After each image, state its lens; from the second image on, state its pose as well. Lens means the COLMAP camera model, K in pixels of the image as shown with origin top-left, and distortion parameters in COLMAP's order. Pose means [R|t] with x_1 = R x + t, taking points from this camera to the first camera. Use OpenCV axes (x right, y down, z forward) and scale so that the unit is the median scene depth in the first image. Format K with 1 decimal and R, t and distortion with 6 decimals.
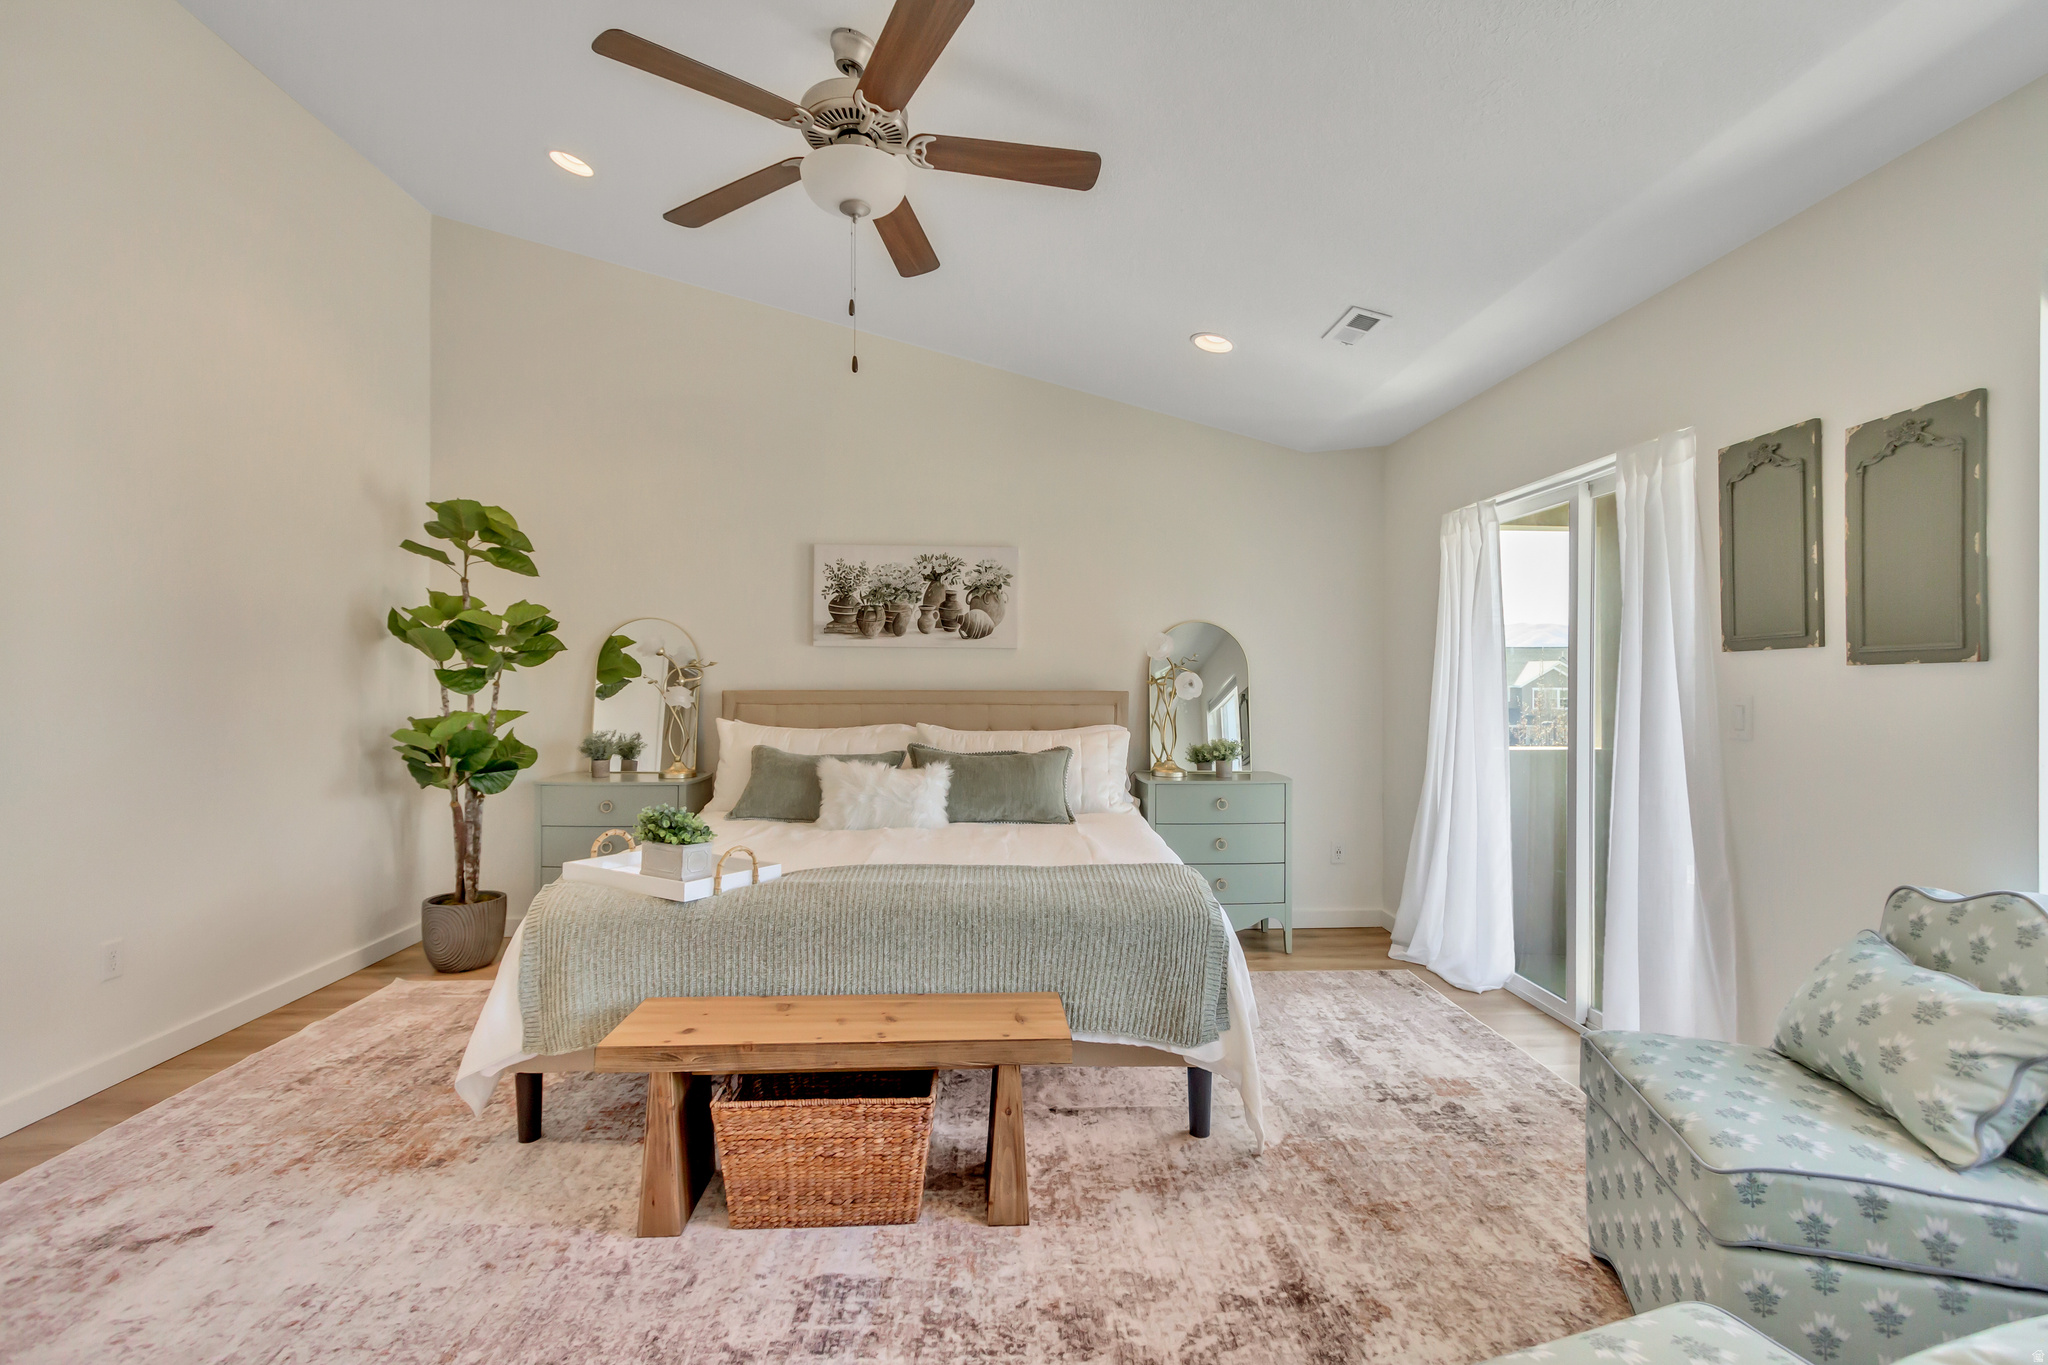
lens RADIAL K [[943.3, 0, 1013.0], [0, 943.3, 670.8], [0, 0, 1]] dist [0.008344, -0.002168]
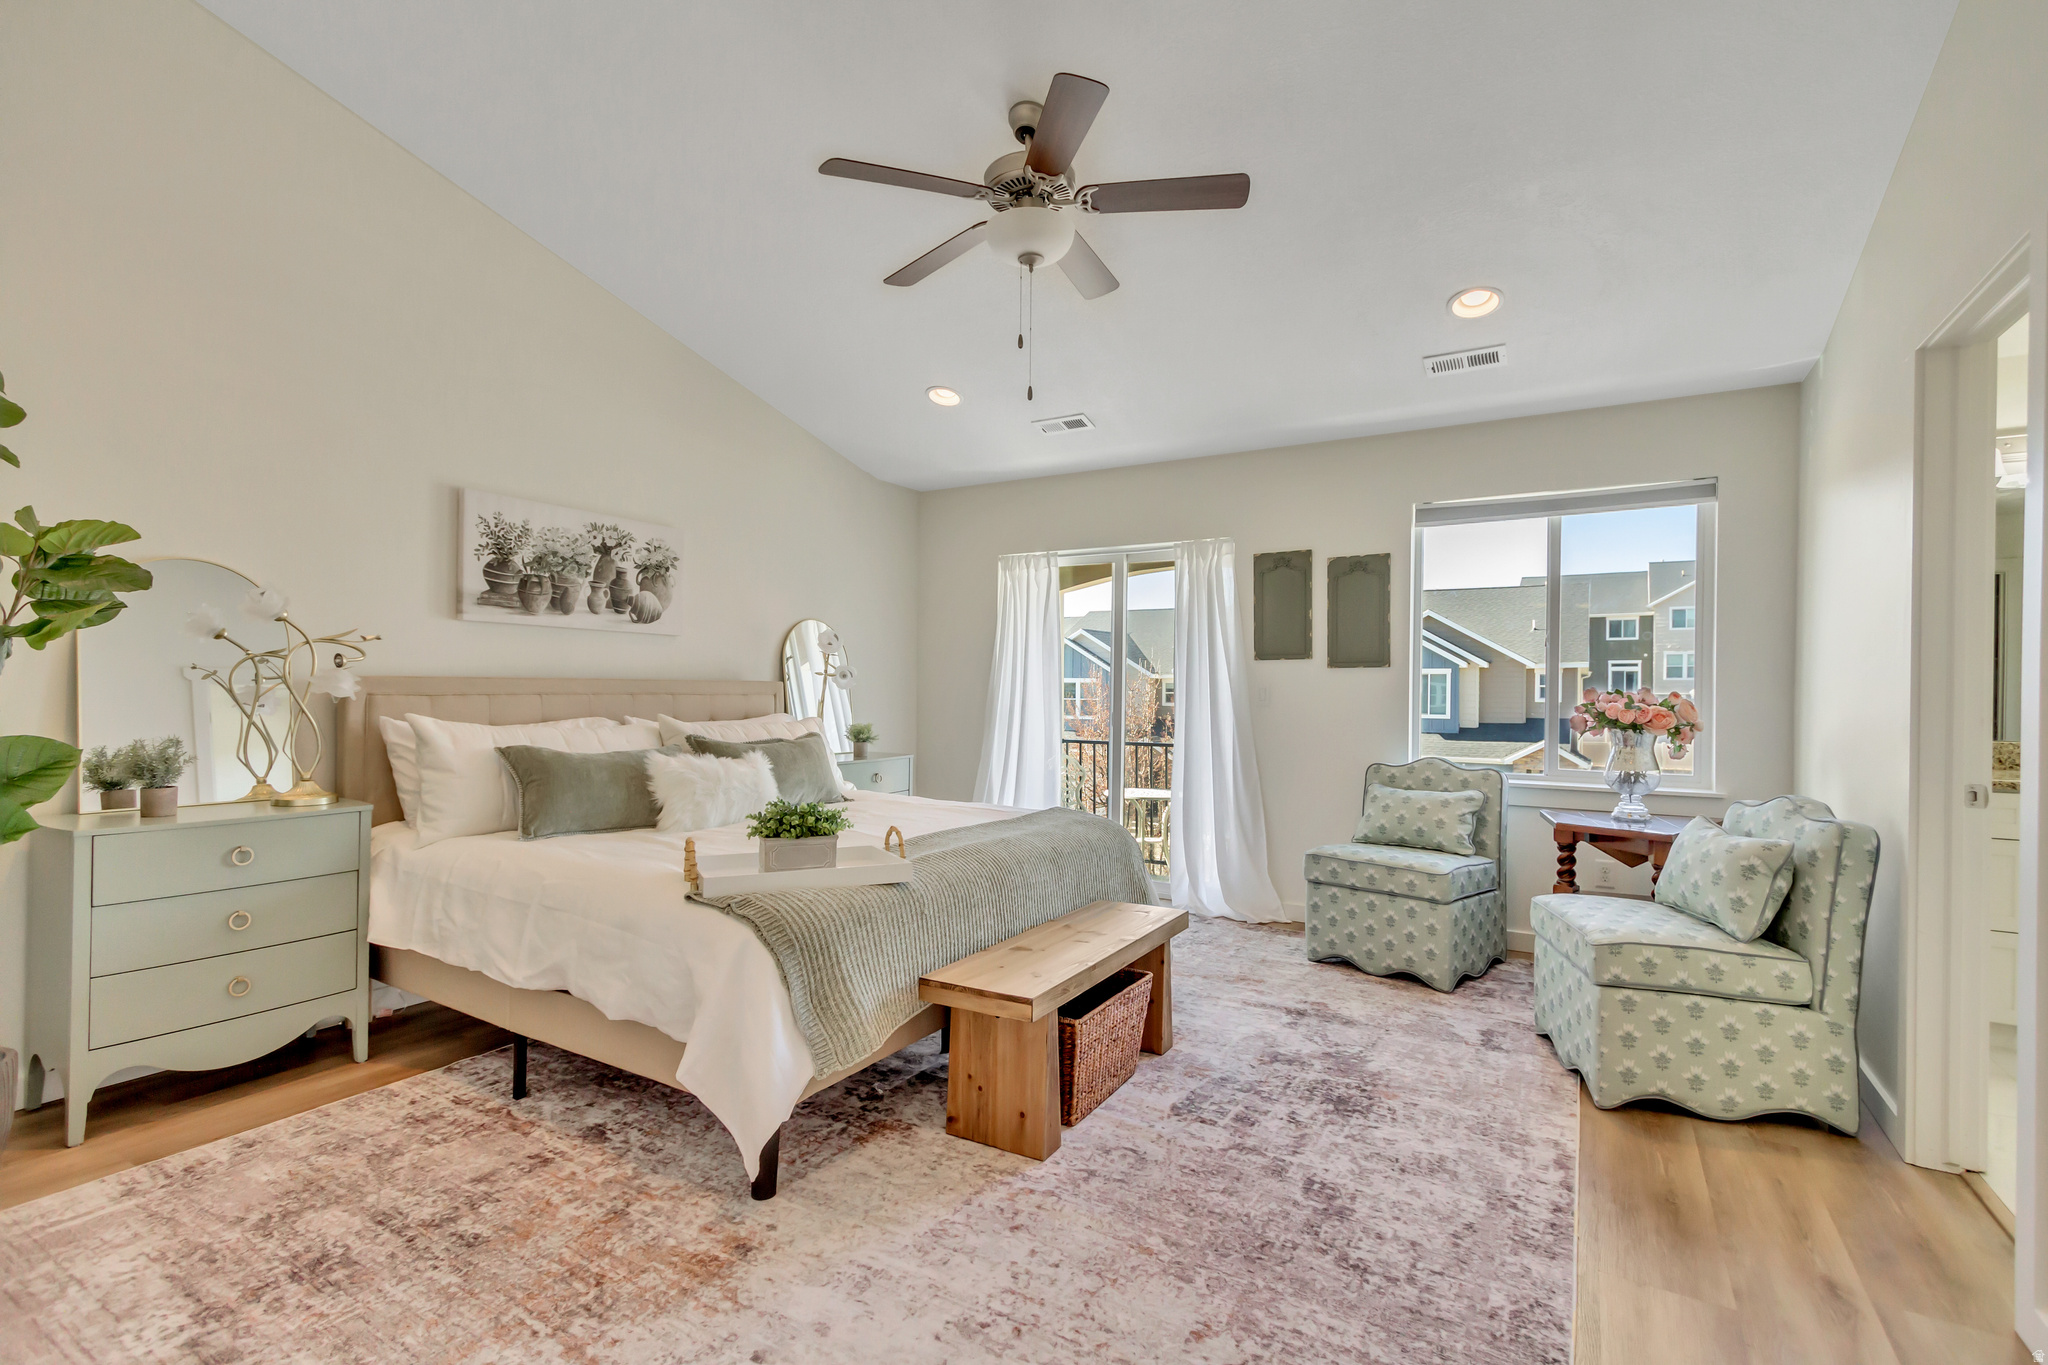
lens RADIAL K [[943.3, 0, 1022.8], [0, 943.3, 686.0], [0, 0, 1]] dist [0.008344, -0.002168]
pose [[0.545119, 0.003918, 0.838350, -0.610143], [-0.016086, 0.999854, 0.005787, 0.015820], [-0.838205, -0.016640, 0.545102, 0.193588]]
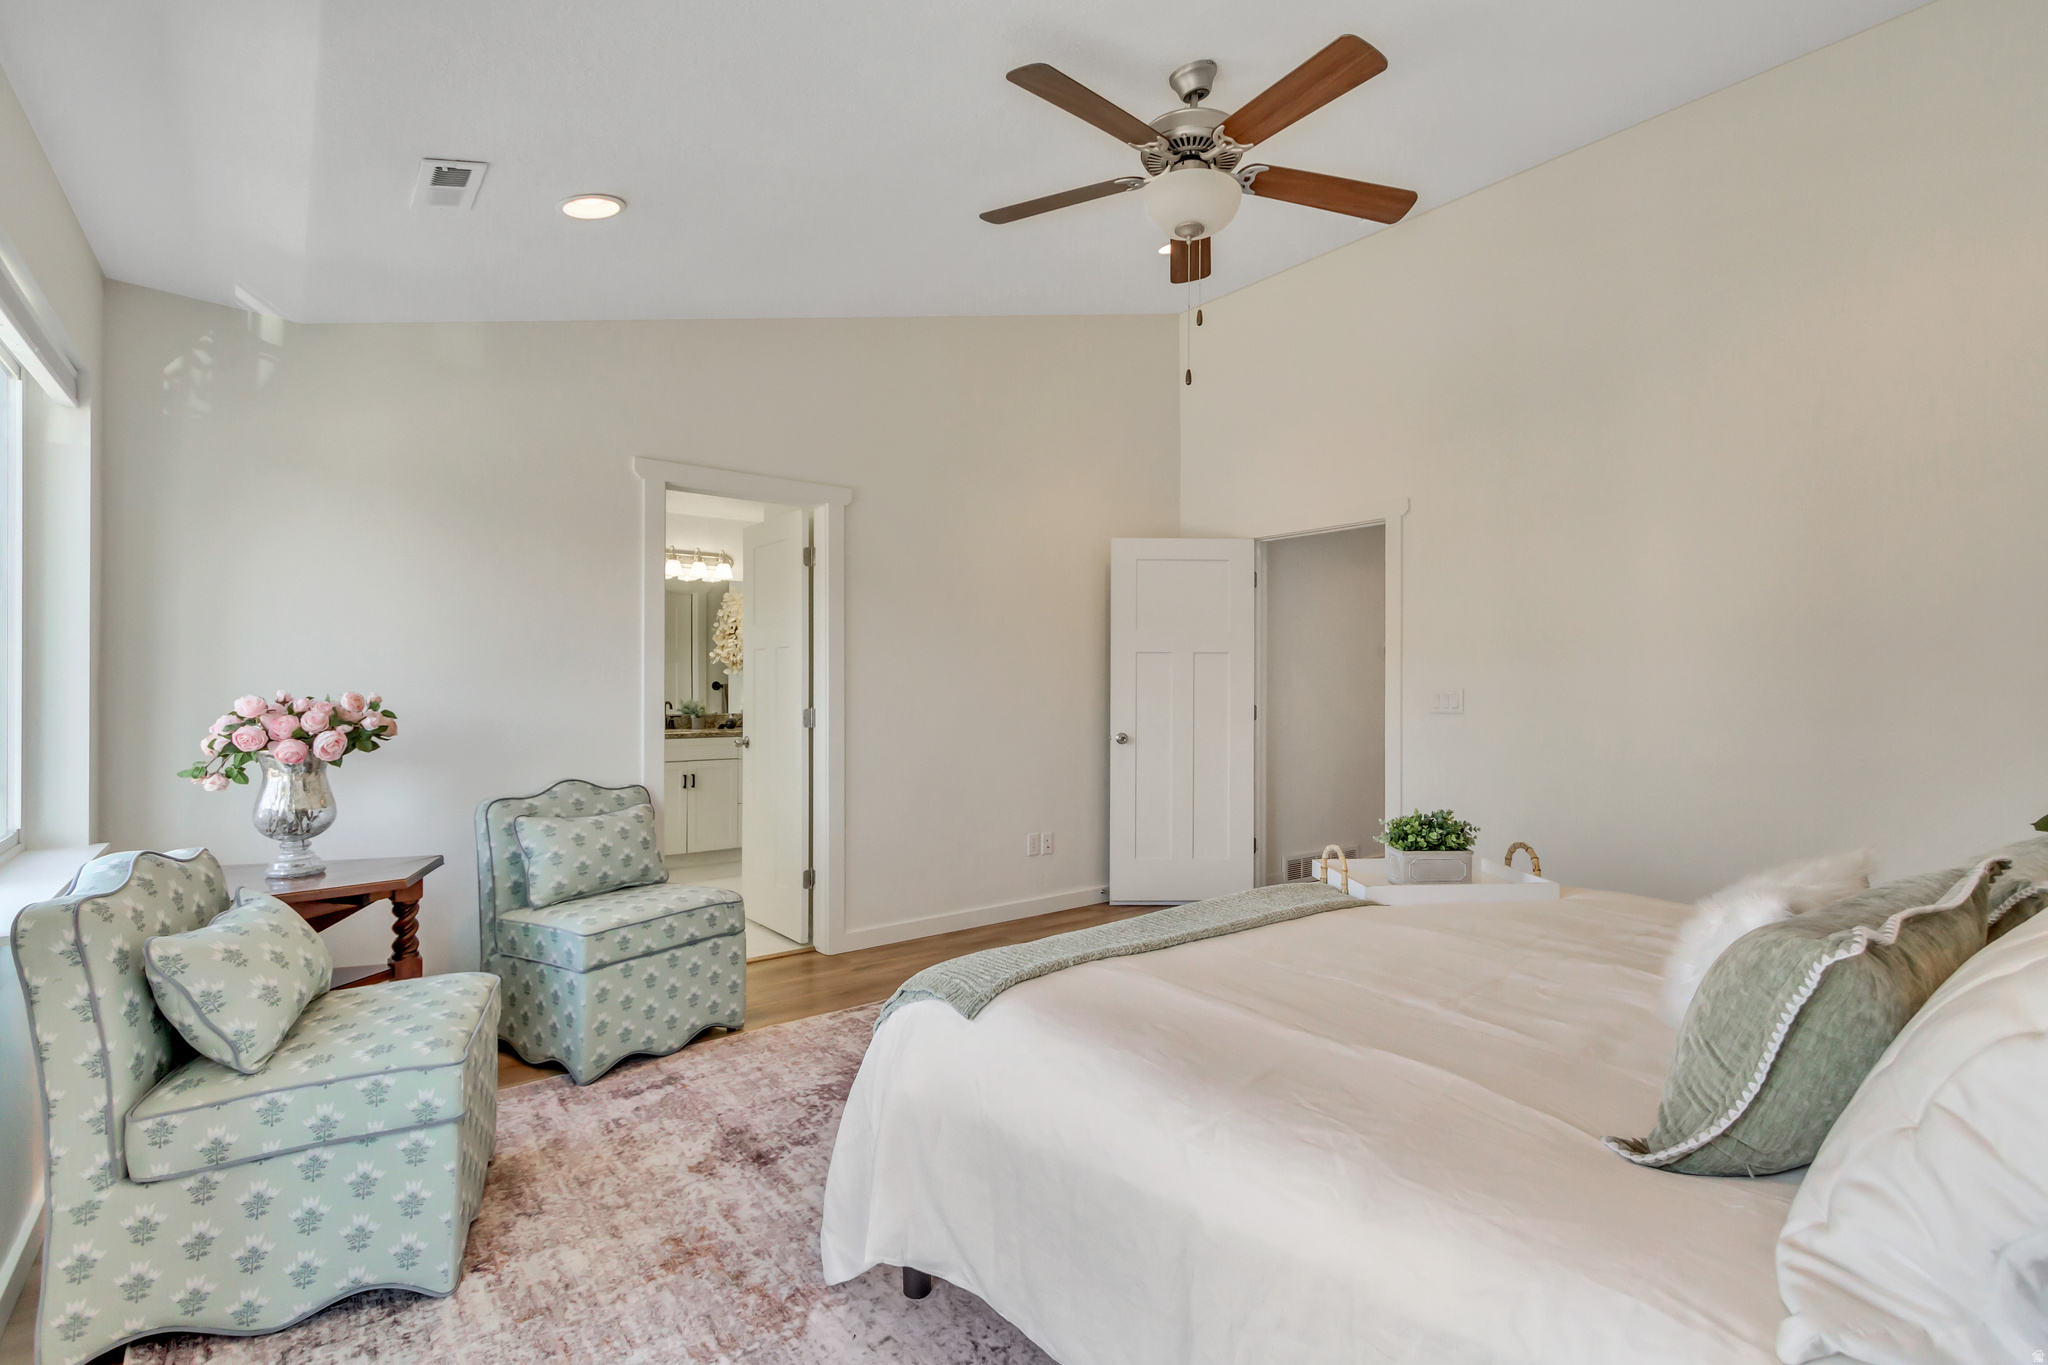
lens RADIAL K [[943.3, 0, 1028.9], [0, 943.3, 687.4], [0, 0, 1]] dist [0.008344, -0.002168]
pose [[-0.804812, -0.002465, -0.593524, 0.314316], [0.003199, 0.999959, -0.008490, 0.017487], [0.593521, -0.008731, -0.804771, 0.918398]]
